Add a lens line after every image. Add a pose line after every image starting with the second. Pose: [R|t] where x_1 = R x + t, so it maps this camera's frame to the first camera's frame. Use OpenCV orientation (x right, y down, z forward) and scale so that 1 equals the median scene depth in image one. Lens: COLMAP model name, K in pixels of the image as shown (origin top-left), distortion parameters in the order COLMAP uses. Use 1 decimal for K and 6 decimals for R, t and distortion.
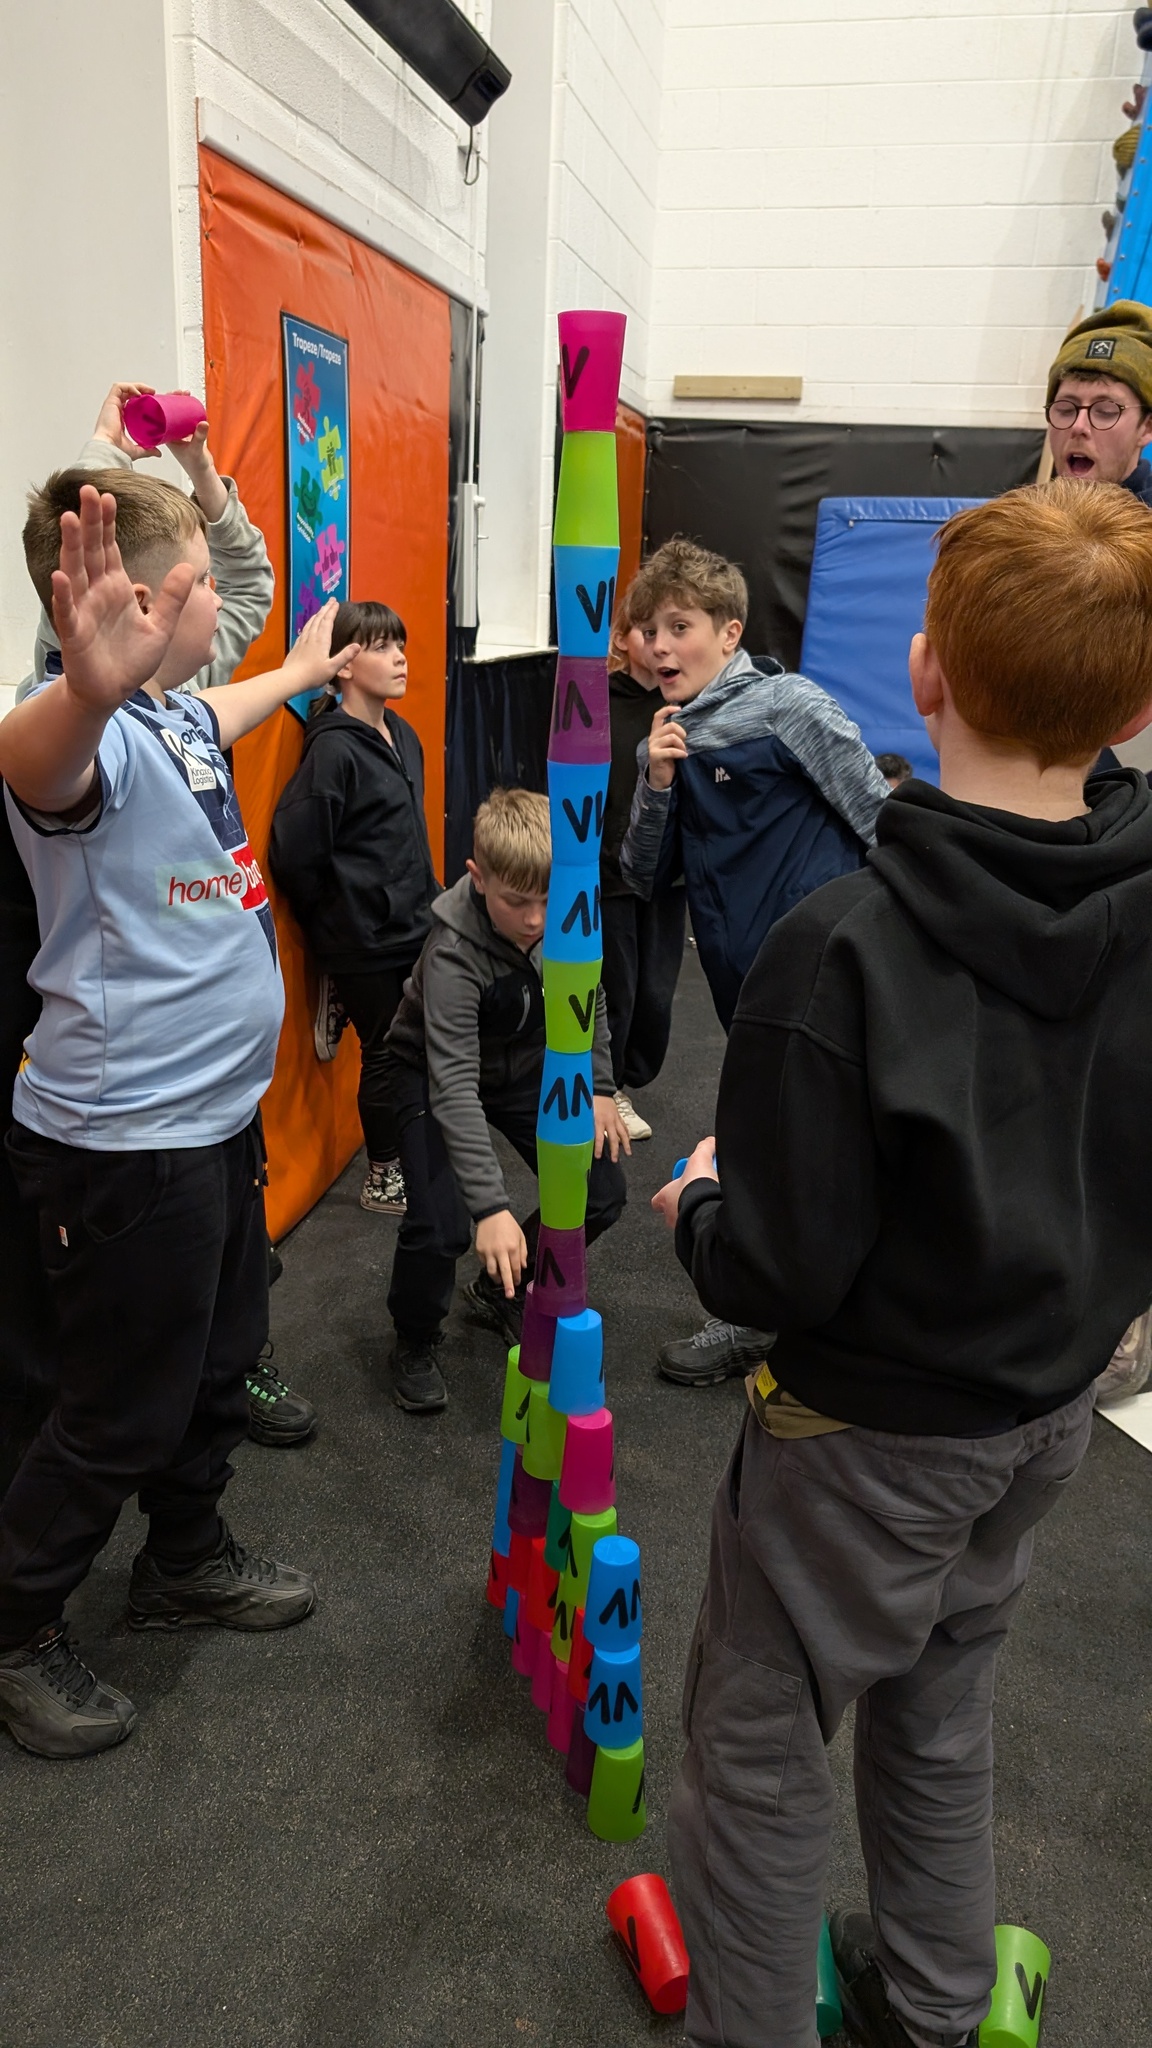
lens RADIAL K [[1508.2, 0, 576.0], [0, 1508.2, 1024.0], [0, 0, 1]] dist [0.000941, -0.000318]
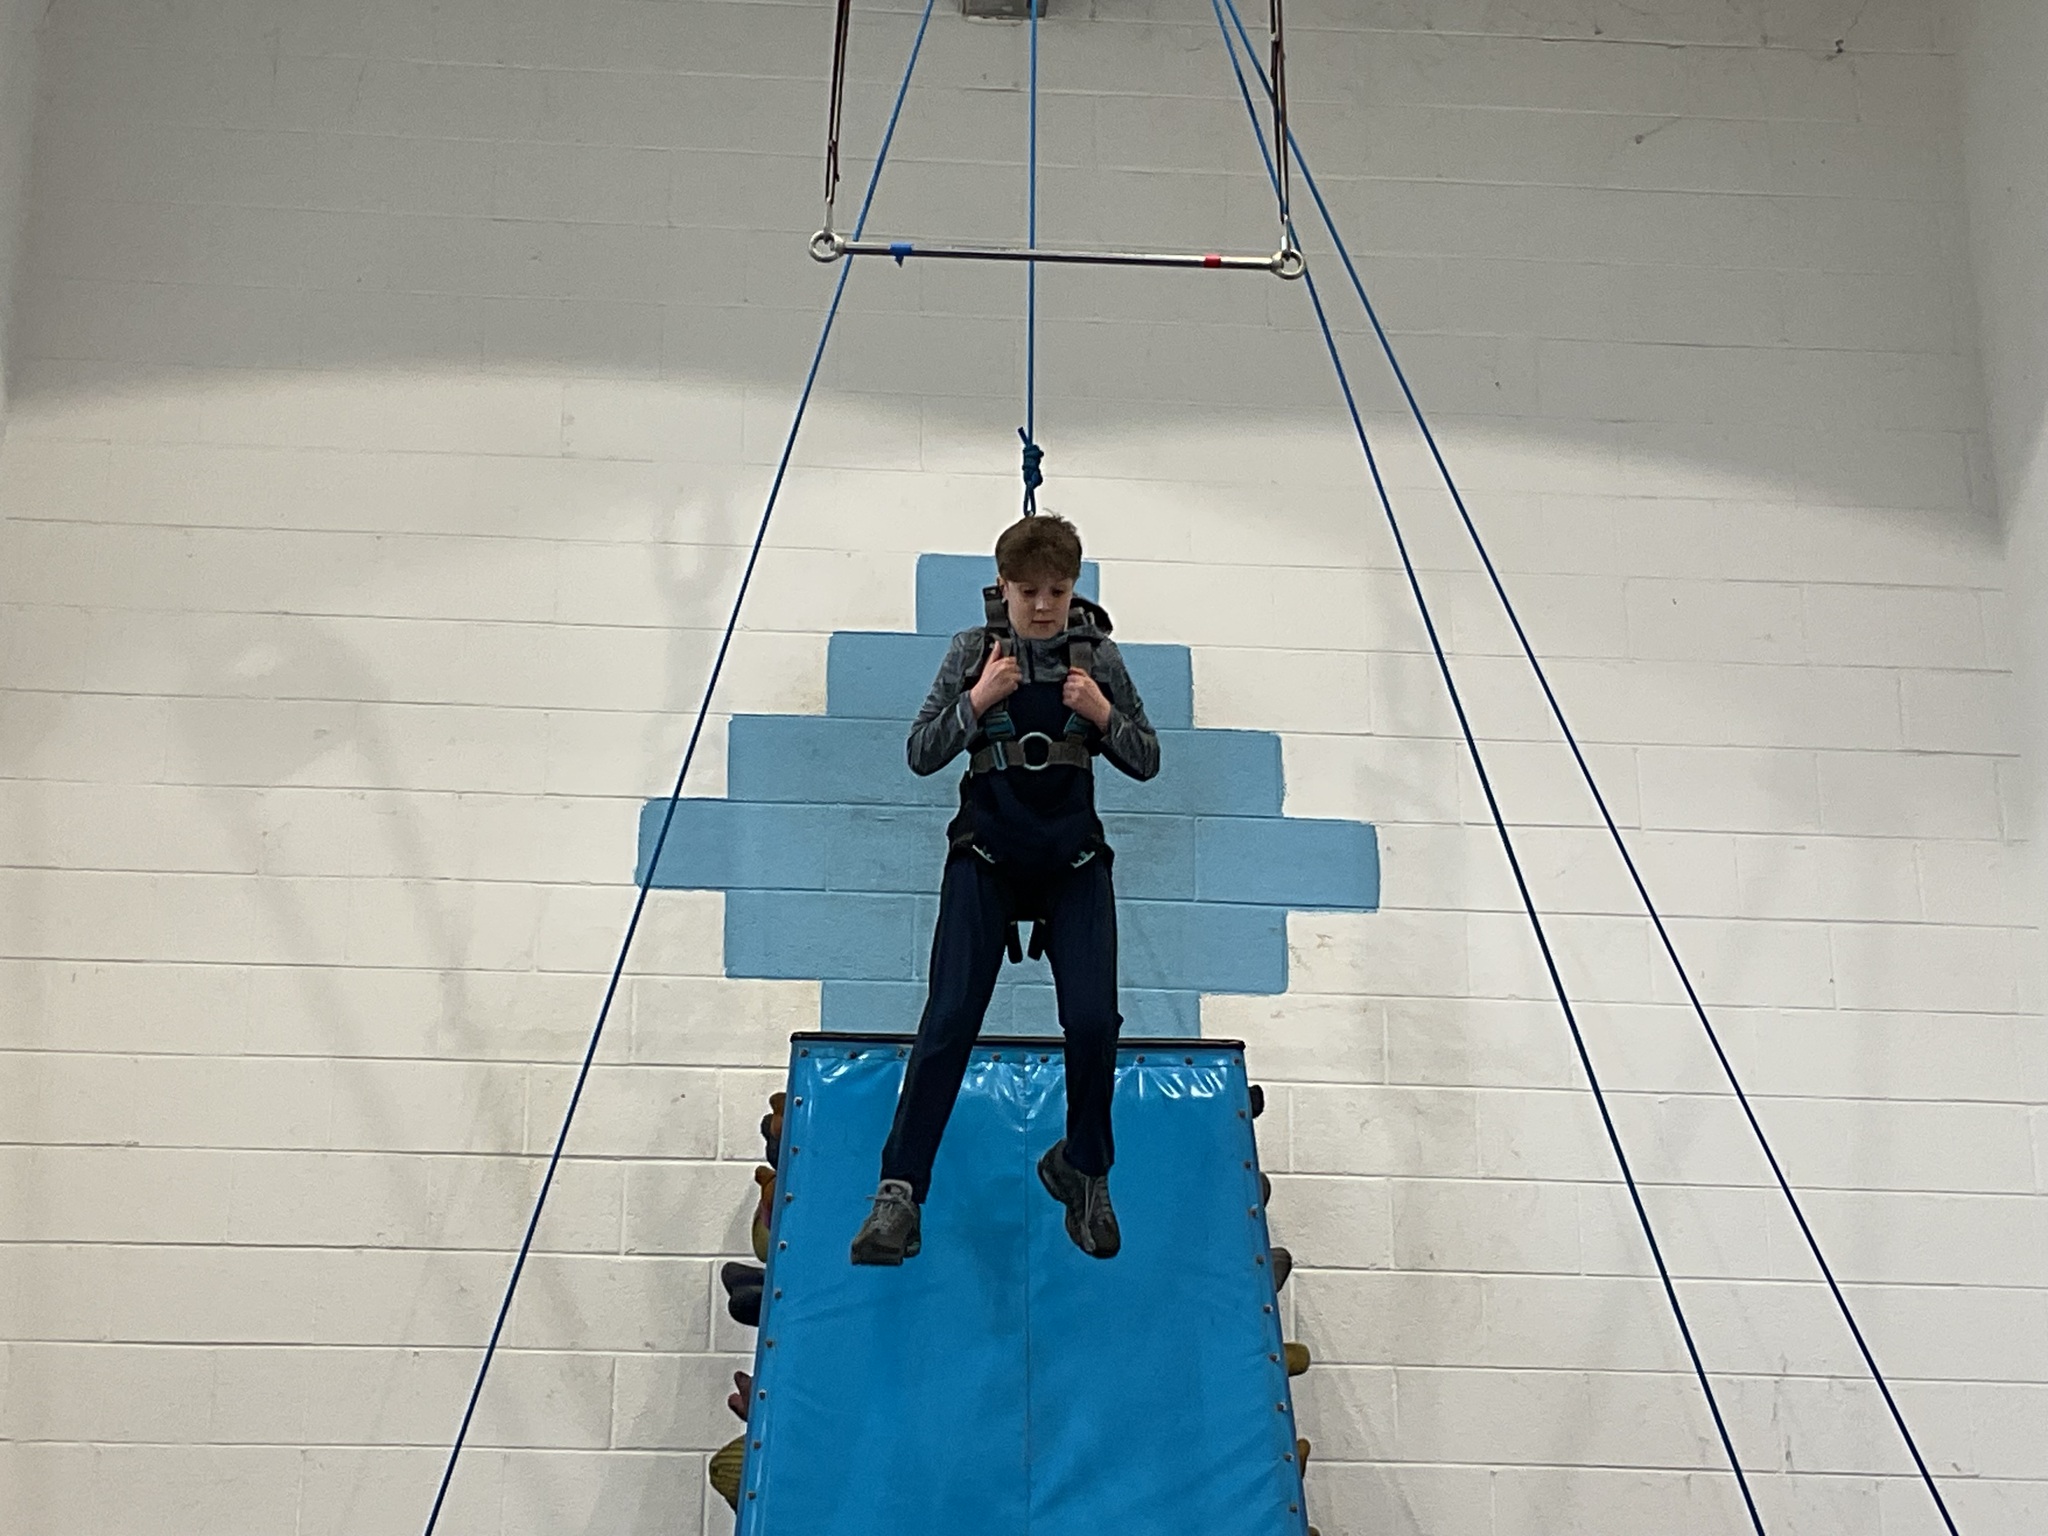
lens RADIAL K [[3861.8, 0, 1024.0], [0, 3861.8, 768.0], [0, 0, 1]] dist [0.062954, 0.312676]
pose [[0.953331, 0.079081, 0.291387, 0.021496], [0.117265, 0.792346, -0.598696, 0.097041], [-0.278225, 0.604925, 0.746094, -0.276419]]
